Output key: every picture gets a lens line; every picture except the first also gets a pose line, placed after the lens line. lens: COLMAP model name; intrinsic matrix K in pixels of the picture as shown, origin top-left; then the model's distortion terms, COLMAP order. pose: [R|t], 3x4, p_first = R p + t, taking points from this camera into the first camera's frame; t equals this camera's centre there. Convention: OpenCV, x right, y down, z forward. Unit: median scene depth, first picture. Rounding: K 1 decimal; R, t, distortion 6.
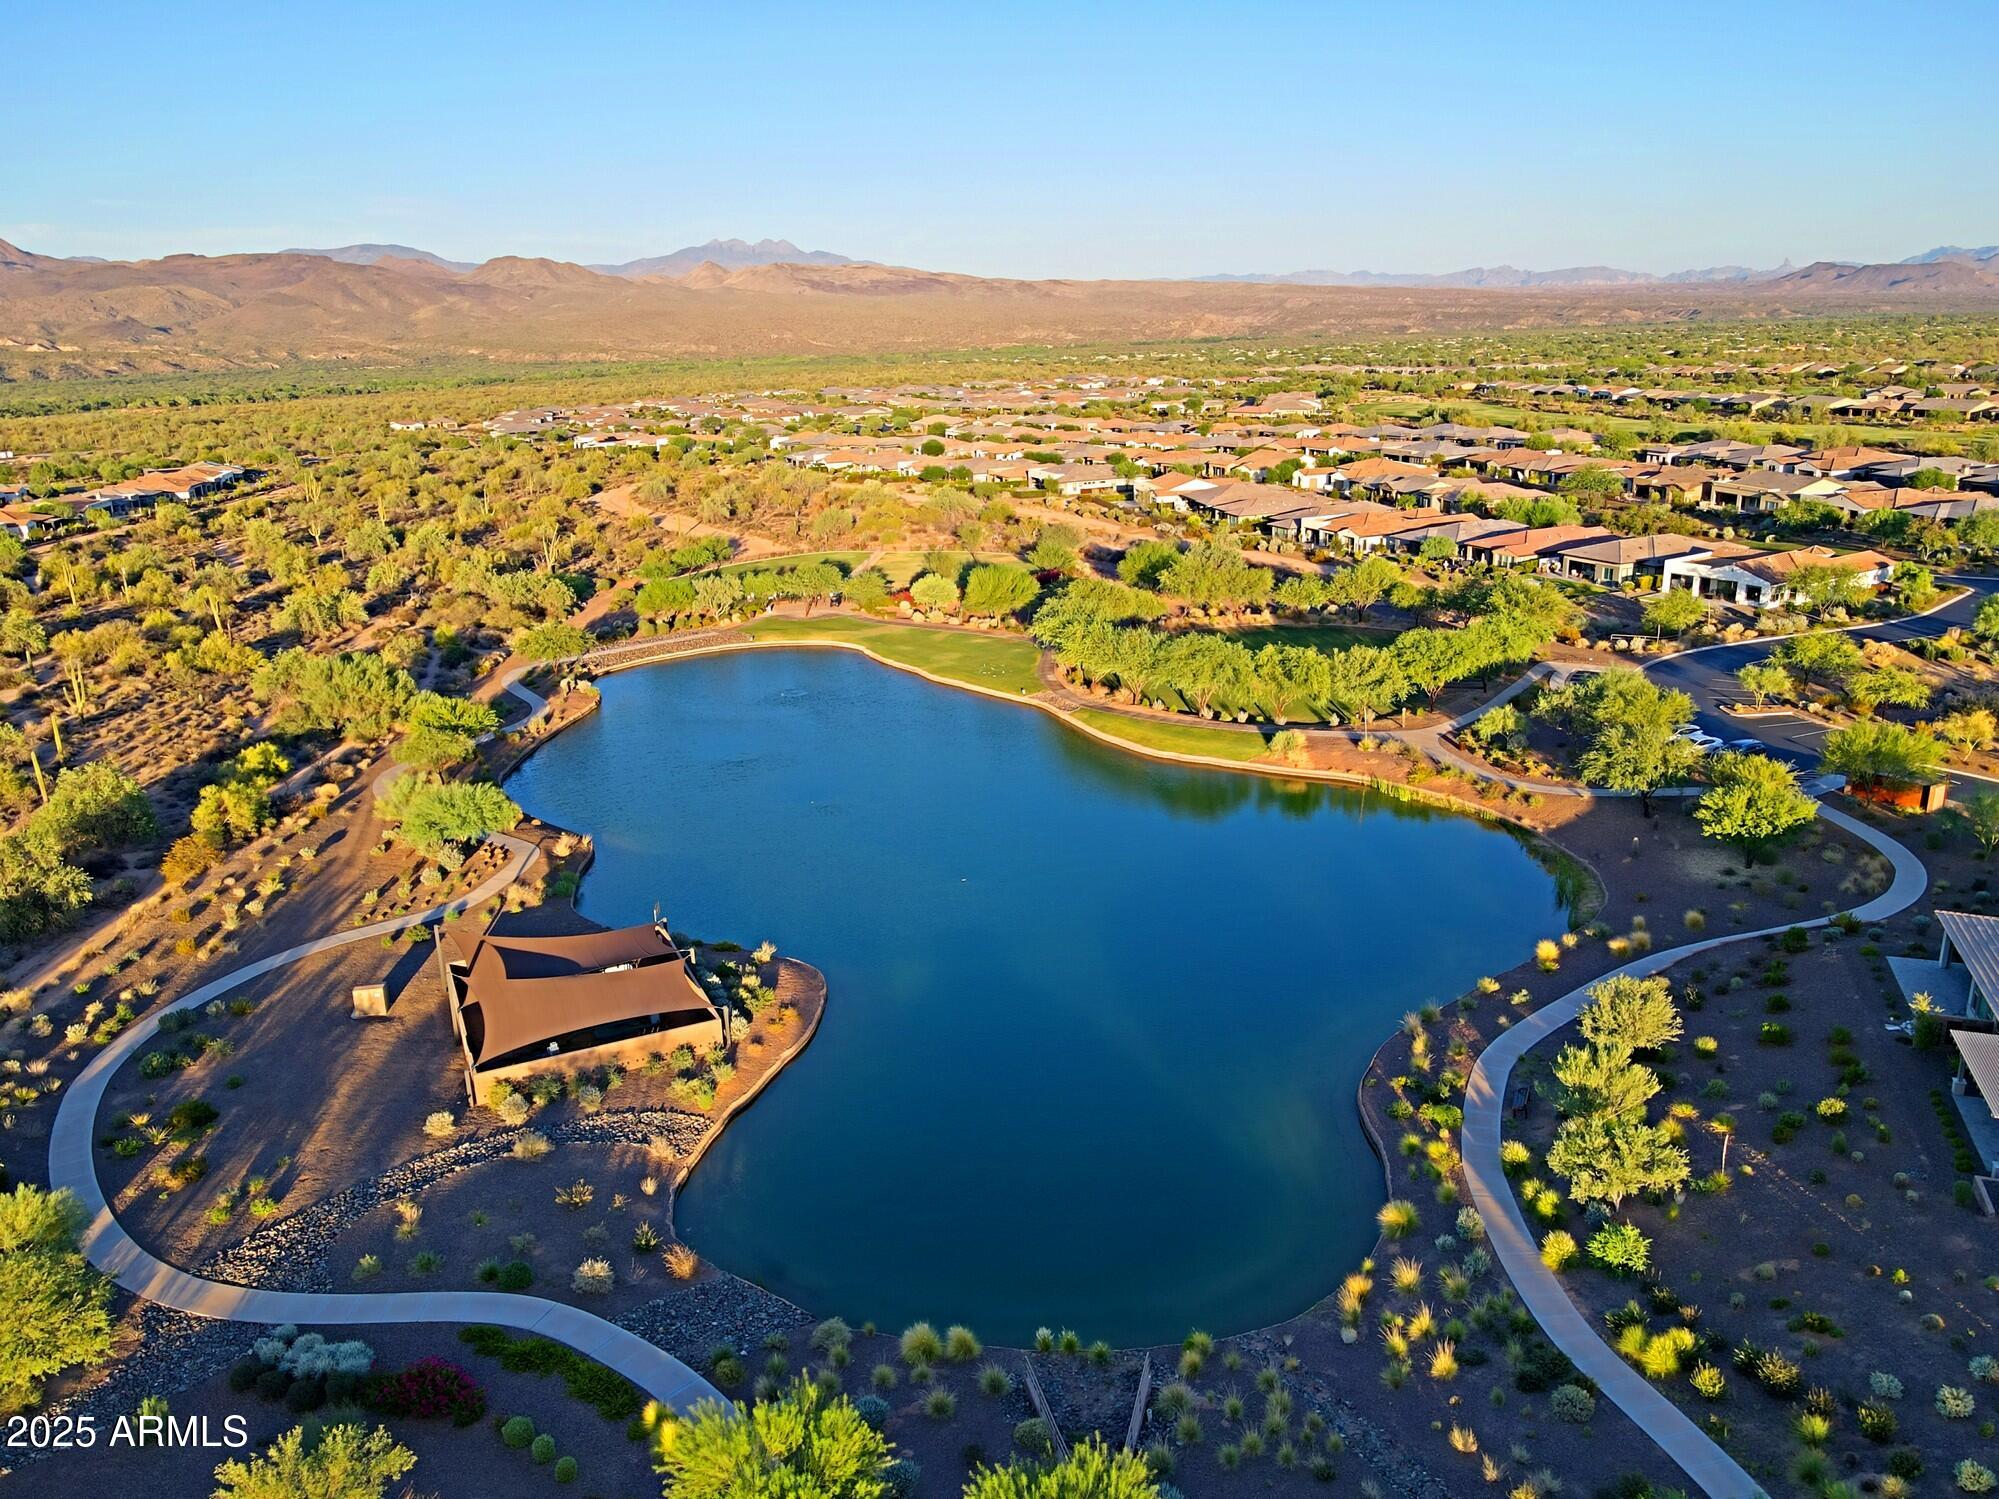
lens RADIAL K [[1438.3, 0, 1000.5], [0, 1438.3, 747.3], [0, 0, 1]] dist [0.013583, 0.000819]
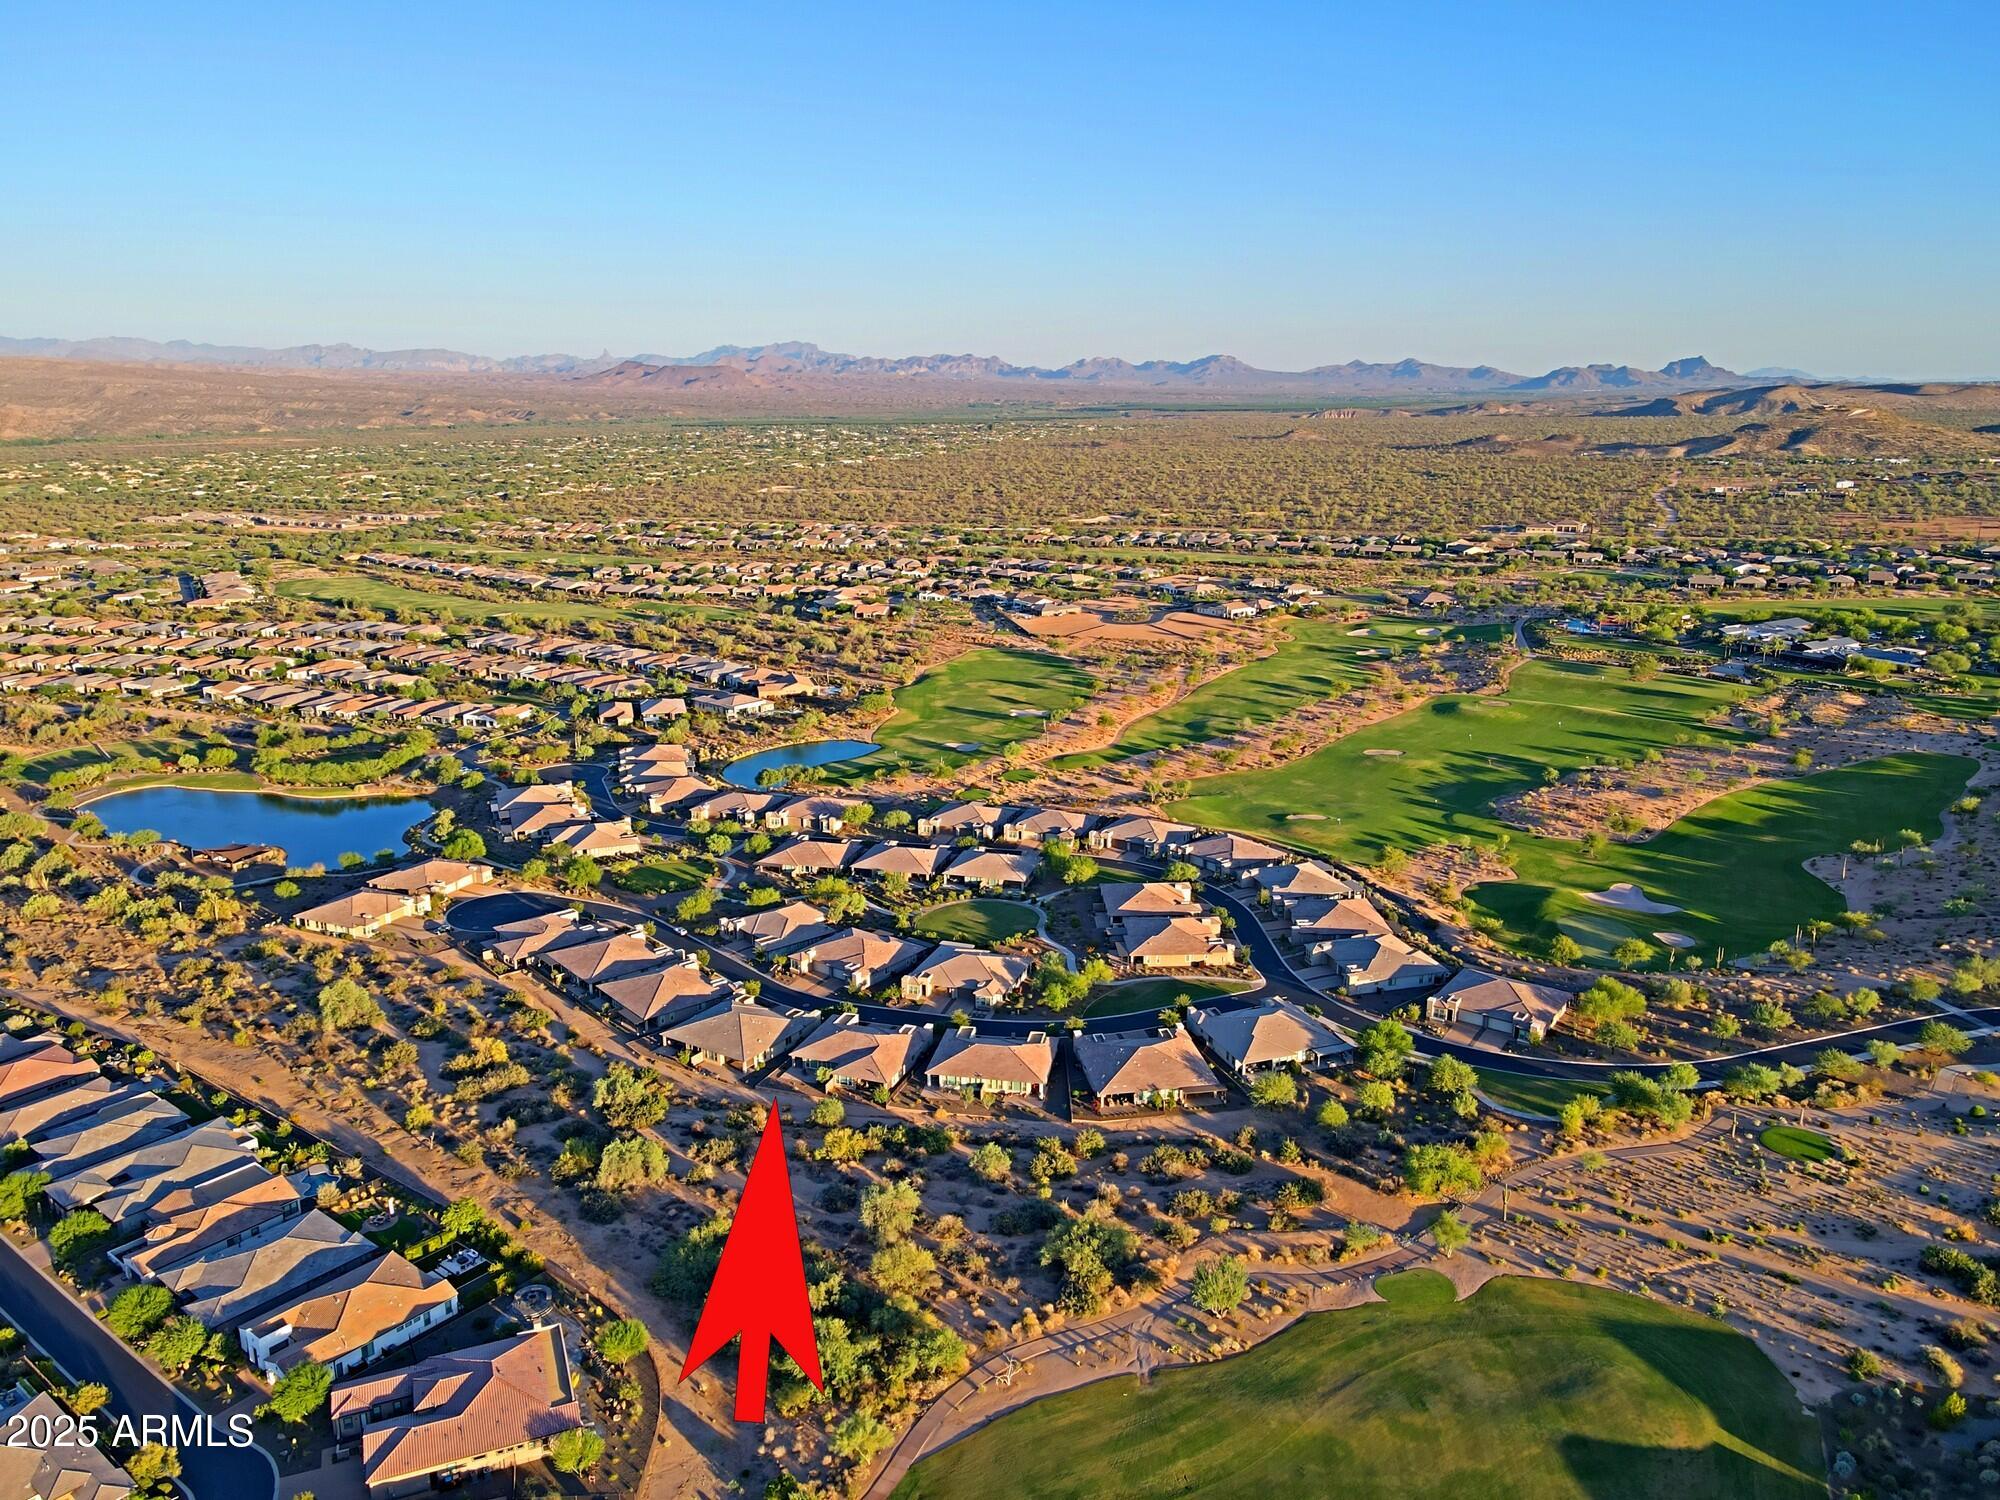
lens RADIAL K [[1439.0, 0, 999.2], [0, 1439.0, 748.4], [0, 0, 1]] dist [0.013583, 0.000819]
pose [[0.742642, -0.142863, 0.654273, -0.461074], [0.175382, 0.984373, 0.015871, 0.058620], [-0.646315, 0.102962, 0.756092, -1.336966]]
